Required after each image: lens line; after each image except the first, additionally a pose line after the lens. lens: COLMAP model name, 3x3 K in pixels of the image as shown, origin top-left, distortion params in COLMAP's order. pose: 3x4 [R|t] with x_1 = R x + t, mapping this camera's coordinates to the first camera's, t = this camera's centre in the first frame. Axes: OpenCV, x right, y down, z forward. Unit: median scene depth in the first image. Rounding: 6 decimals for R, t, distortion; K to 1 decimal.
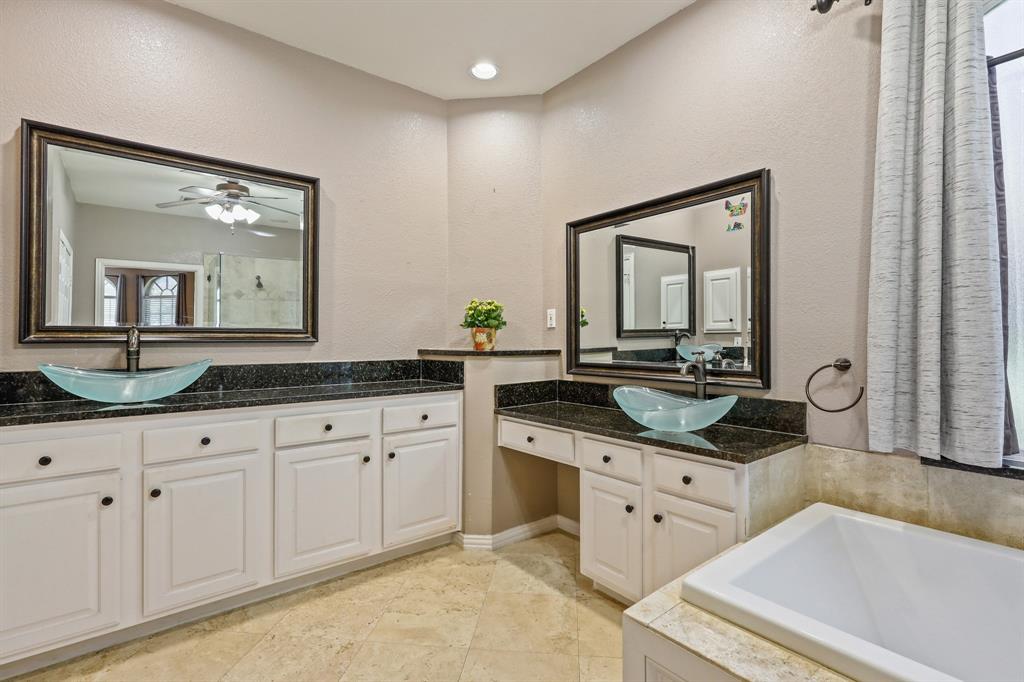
lens RADIAL K [[482.0, 0, 513.6], [0, 482.0, 337.7], [0, 0, 1]] dist [-0.008112, 0.001880]
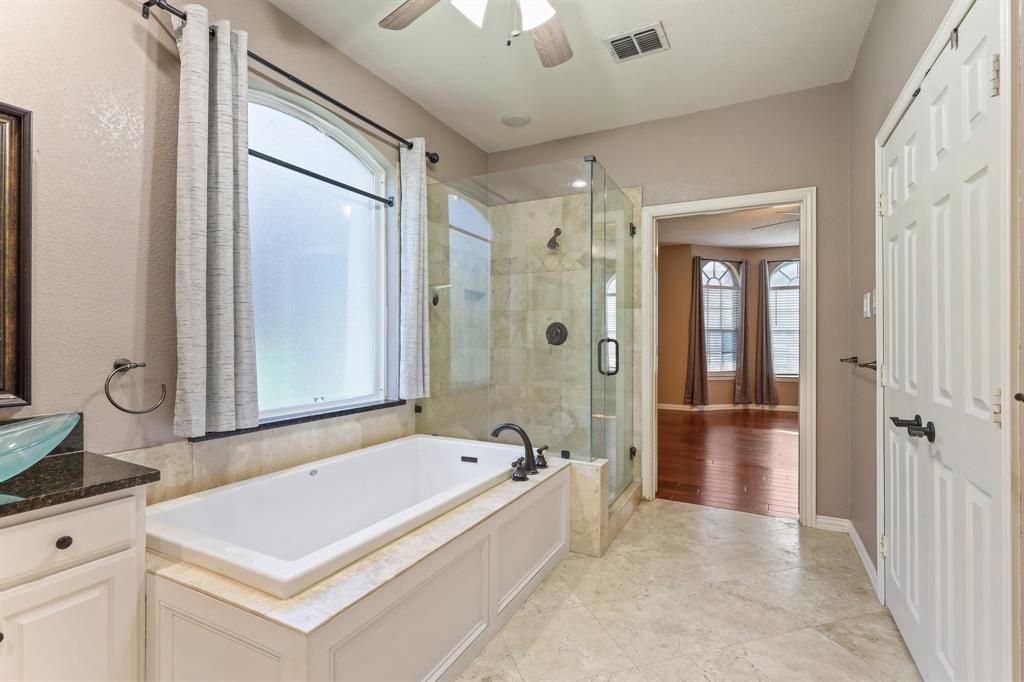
lens RADIAL K [[482.0, 0, 510.4], [0, 482.0, 341.0], [0, 0, 1]] dist [-0.008112, 0.001880]
pose [[-0.425330, 0.001175, 0.905038, -0.614040], [-0.008369, 0.999951, -0.005231, 0.005704], [-0.905000, -0.009799, -0.425300, 0.822204]]
